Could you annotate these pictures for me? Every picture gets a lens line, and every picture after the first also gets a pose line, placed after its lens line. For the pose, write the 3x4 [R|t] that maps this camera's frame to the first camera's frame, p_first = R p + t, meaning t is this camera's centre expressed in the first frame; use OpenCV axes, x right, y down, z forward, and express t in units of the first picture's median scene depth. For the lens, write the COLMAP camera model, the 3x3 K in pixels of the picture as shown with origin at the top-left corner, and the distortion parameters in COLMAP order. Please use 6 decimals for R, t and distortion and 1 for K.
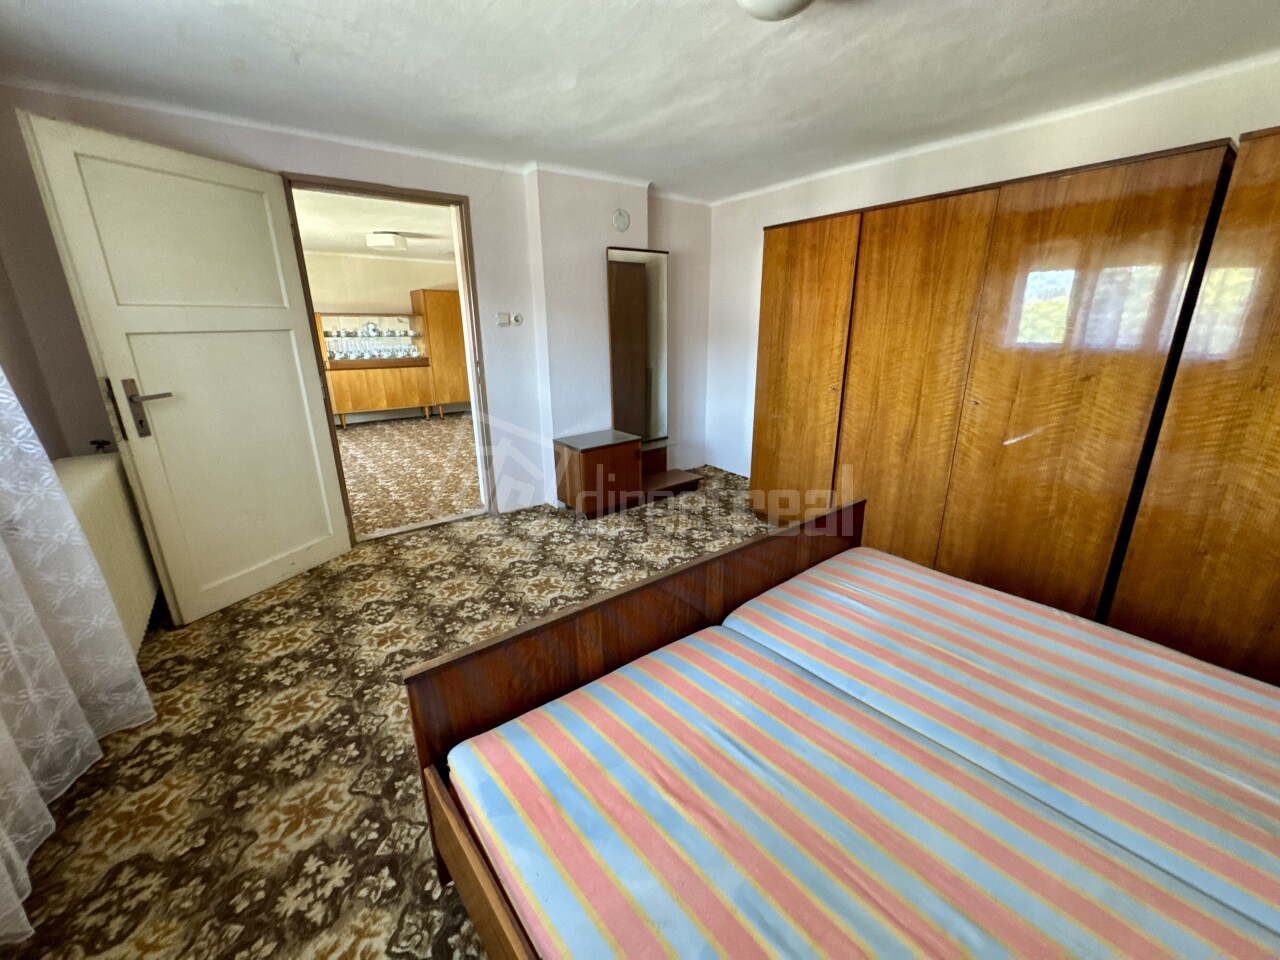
lens RADIAL K [[508.1, 0, 640.0], [0, 508.1, 480.0], [0, 0, 1]] dist [-0.002464, -0.000125]
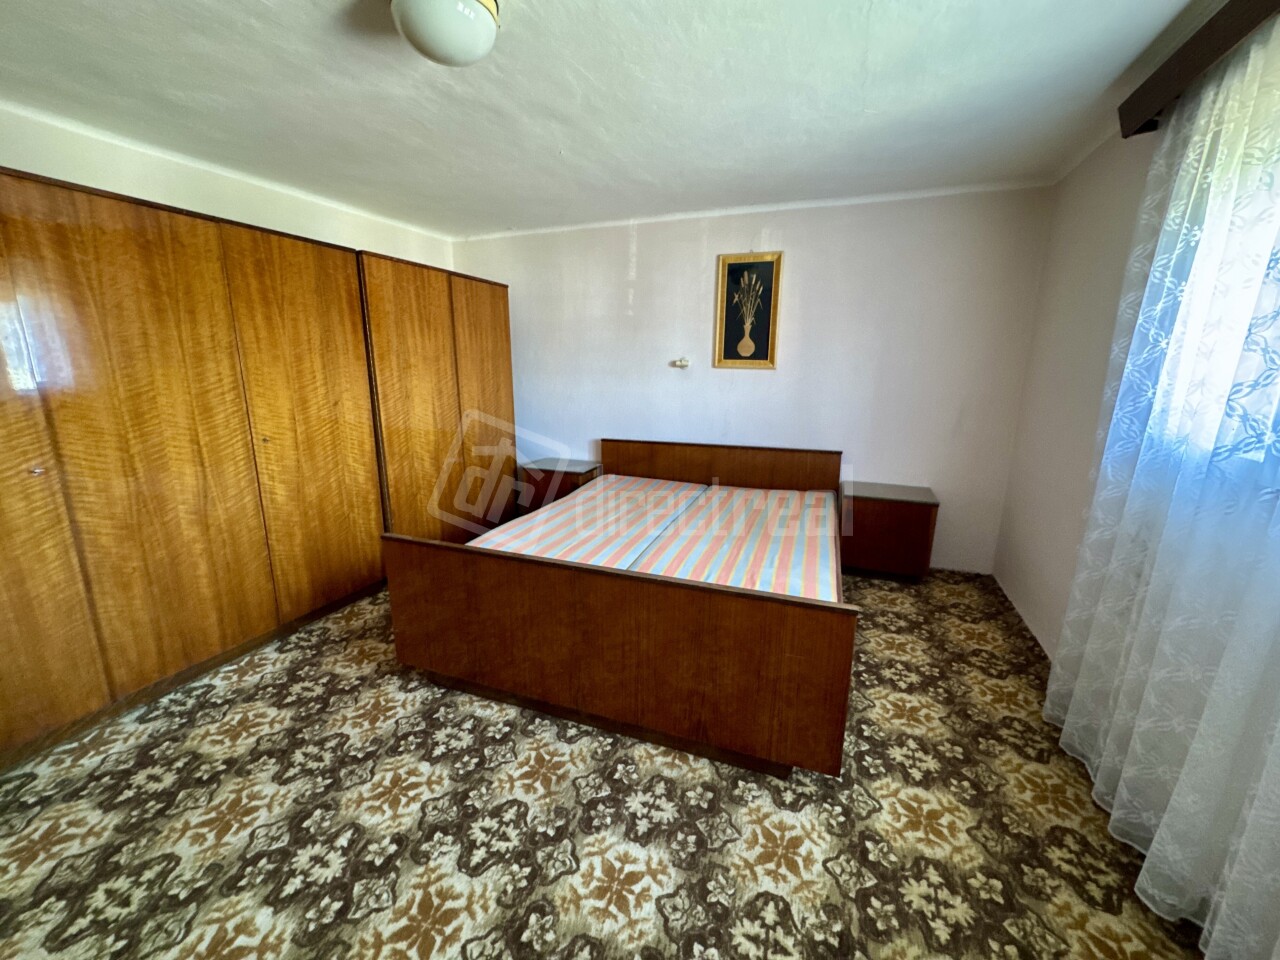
lens RADIAL K [[518.6, 0, 643.6], [0, 518.6, 511.2], [0, 0, 1]] dist [-0.001700, -0.000255]
pose [[-0.528829, -0.221311, 0.819366, -0.670840], [0.251581, 0.881142, 0.400370, -0.280710], [-0.810584, 0.417865, -0.410296, 0.984174]]
